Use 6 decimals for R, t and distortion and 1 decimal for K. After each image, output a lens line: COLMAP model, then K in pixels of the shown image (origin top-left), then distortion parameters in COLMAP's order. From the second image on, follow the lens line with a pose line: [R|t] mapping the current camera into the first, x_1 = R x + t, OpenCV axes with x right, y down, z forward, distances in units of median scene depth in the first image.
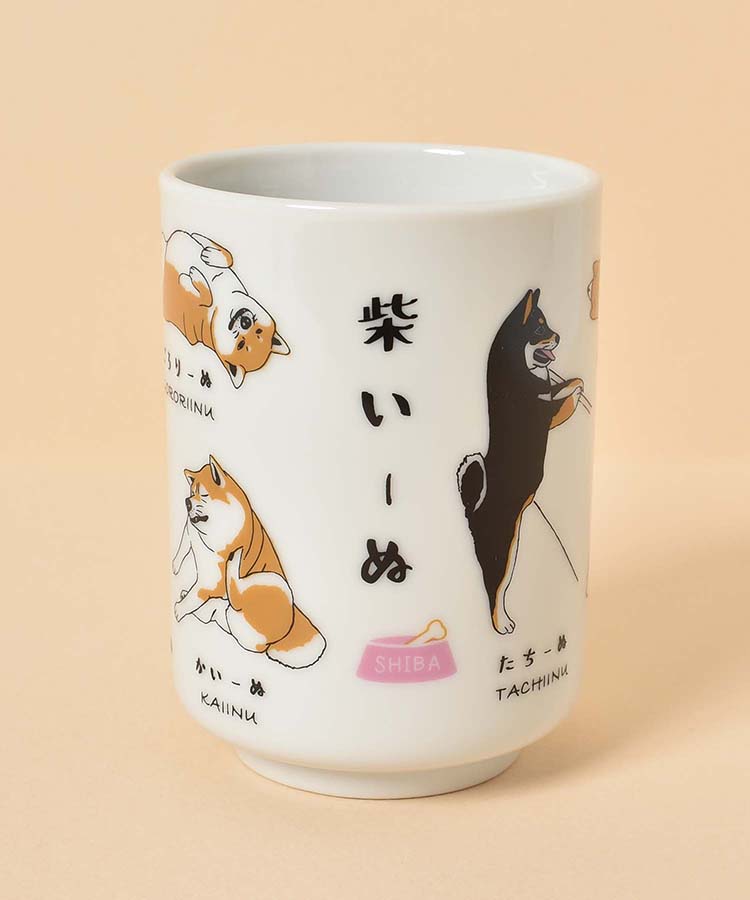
lens RADIAL K [[2323.8, 0, 375.7], [0, 2323.8, 452.1], [0, 0, 1]] dist [-0.093563, 0.000000]
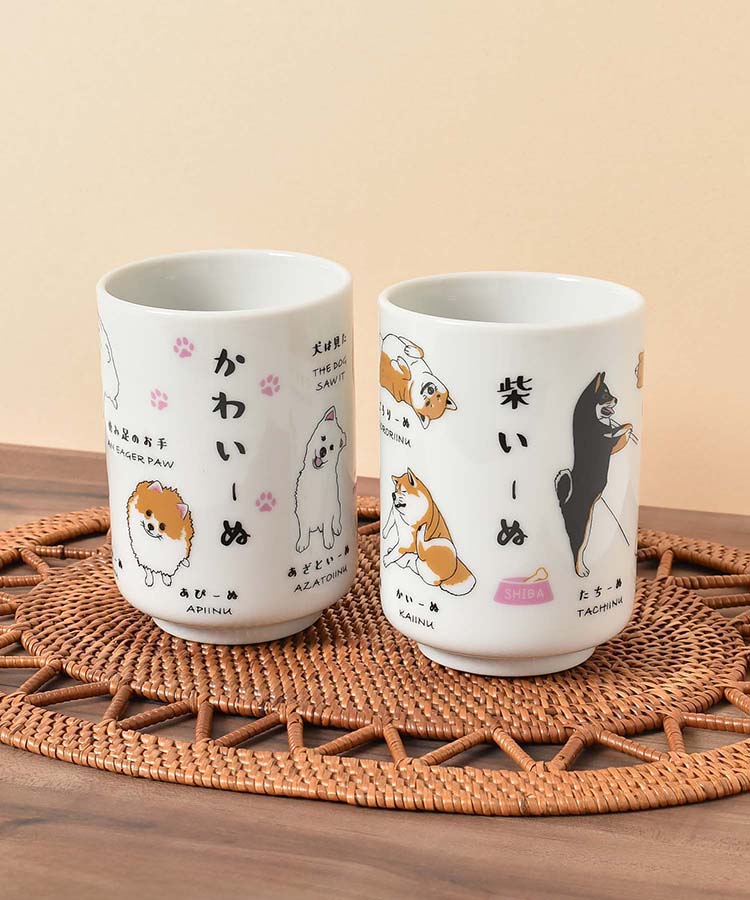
lens RADIAL K [[2323.8, 0, 375.8], [0, 2323.8, 448.2], [0, 0, 1]] dist [-0.093563, 0.000000]
pose [[0.998246, 0.011182, -0.058131, 0.003054], [-0.010574, 0.999886, 0.010746, -0.030835], [0.058245, -0.010113, 0.998251, -0.680913]]
